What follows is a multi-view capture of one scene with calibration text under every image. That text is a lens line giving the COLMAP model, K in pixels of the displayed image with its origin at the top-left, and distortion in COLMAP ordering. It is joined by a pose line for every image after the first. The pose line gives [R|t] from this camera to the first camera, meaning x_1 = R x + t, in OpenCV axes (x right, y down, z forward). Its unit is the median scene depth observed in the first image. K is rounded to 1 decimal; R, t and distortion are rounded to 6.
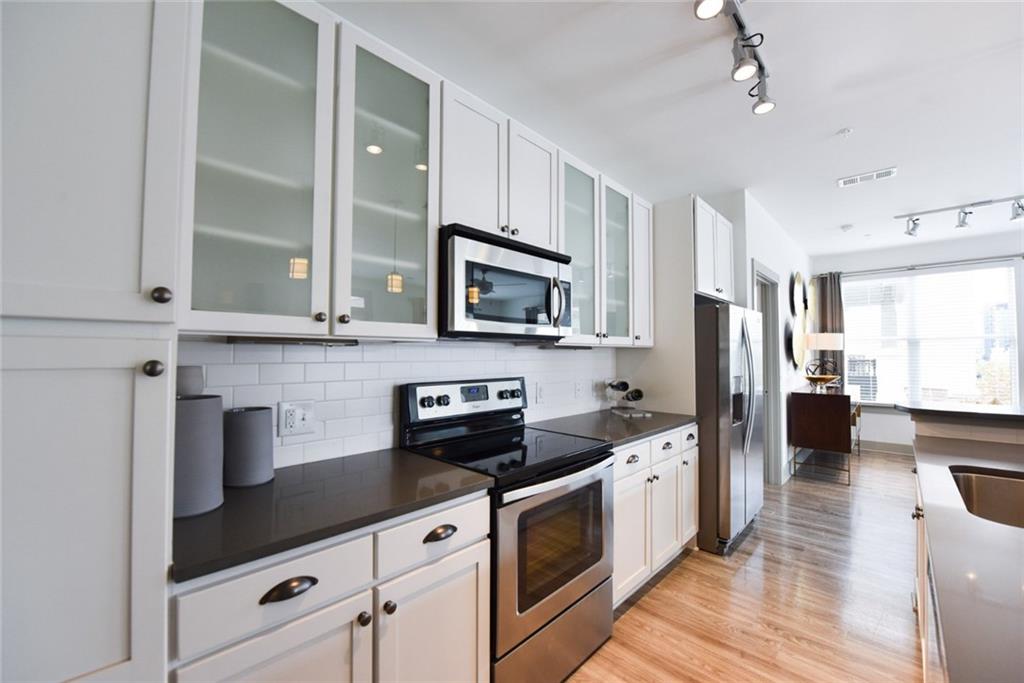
lens RADIAL K [[409.6, 0, 512.0], [0, 409.6, 341.5], [0, 0, 1]] dist [-0.015543, -0.000185]
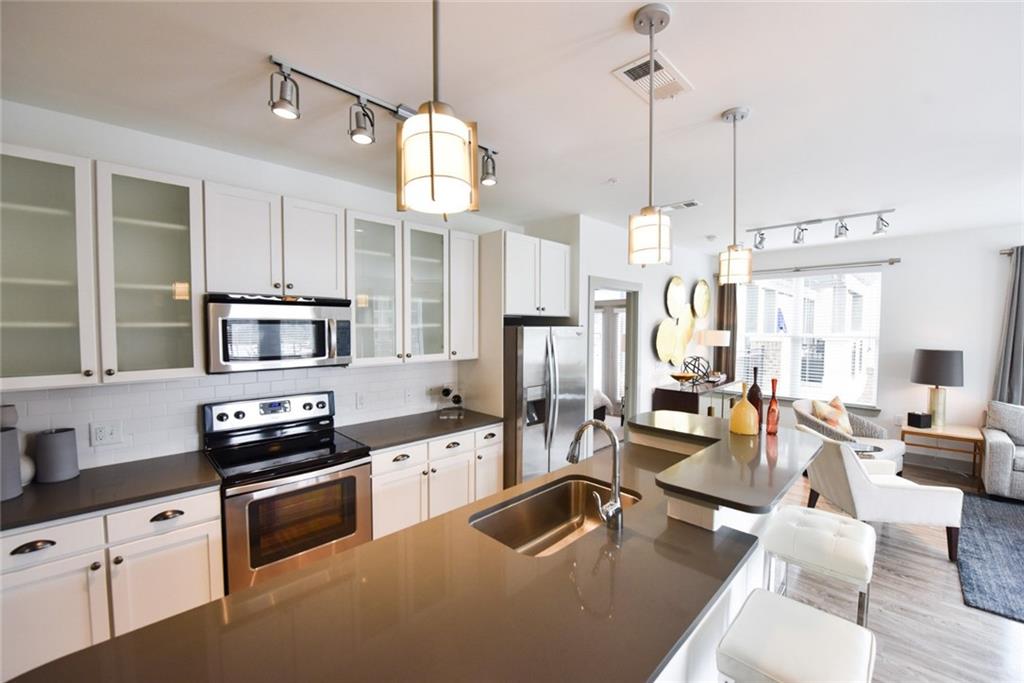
lens RADIAL K [[408.6, 0, 511.0], [0, 408.6, 344.8], [0, 0, 1]] dist [-0.020423, -0.000462]
pose [[0.999730, 0.002695, -0.023085, 0.648163], [-0.000921, 0.997067, 0.076532, -0.161615], [0.023224, -0.076491, 0.996800, -0.238476]]
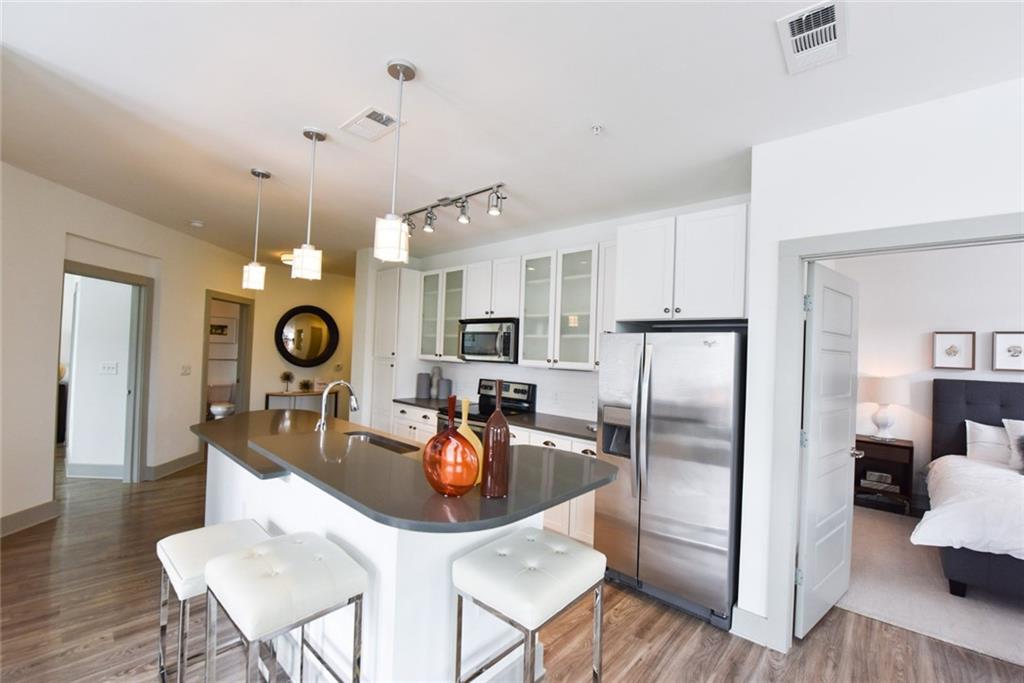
lens RADIAL K [[408.6, 0, 511.0], [0, 408.6, 344.8], [0, 0, 1]] dist [-0.020423, -0.000462]
pose [[0.032479, -0.015056, -0.999359, 1.918822], [-0.001963, 0.999884, -0.015128, -0.058291], [0.999471, 0.002453, 0.032445, 0.918675]]
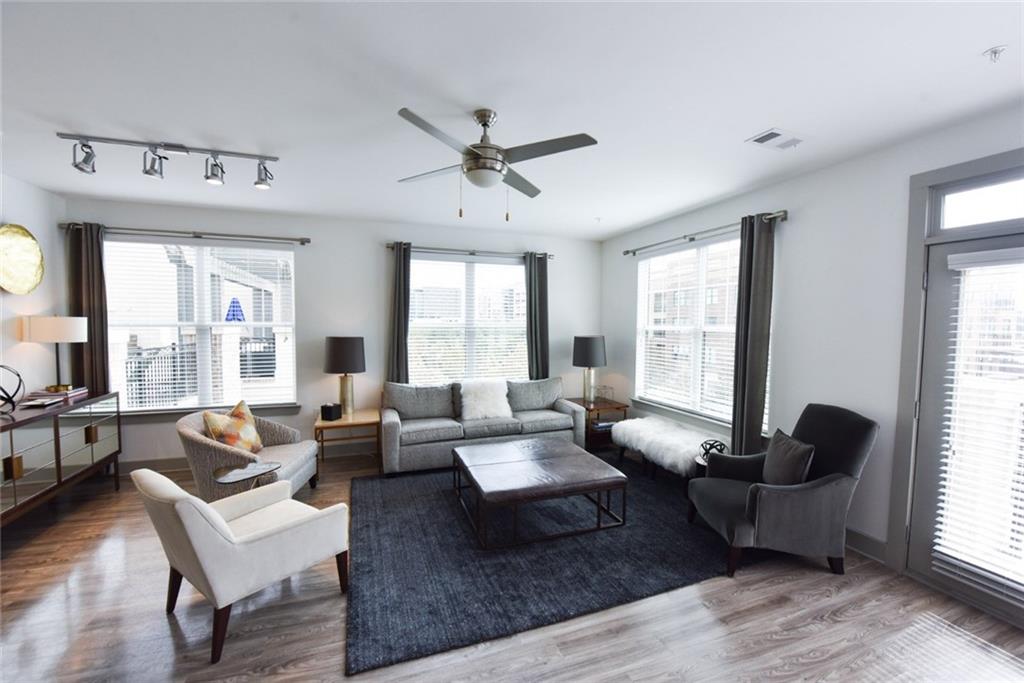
lens RADIAL K [[408.6, 0, 511.0], [0, 408.6, 344.8], [0, 0, 1]] dist [-0.020423, -0.000462]
pose [[0.442437, -0.043912, 0.895724, 1.341185], [-0.037535, 0.997019, 0.067418, -0.109853], [-0.896014, -0.063449, 0.439470, 0.207979]]
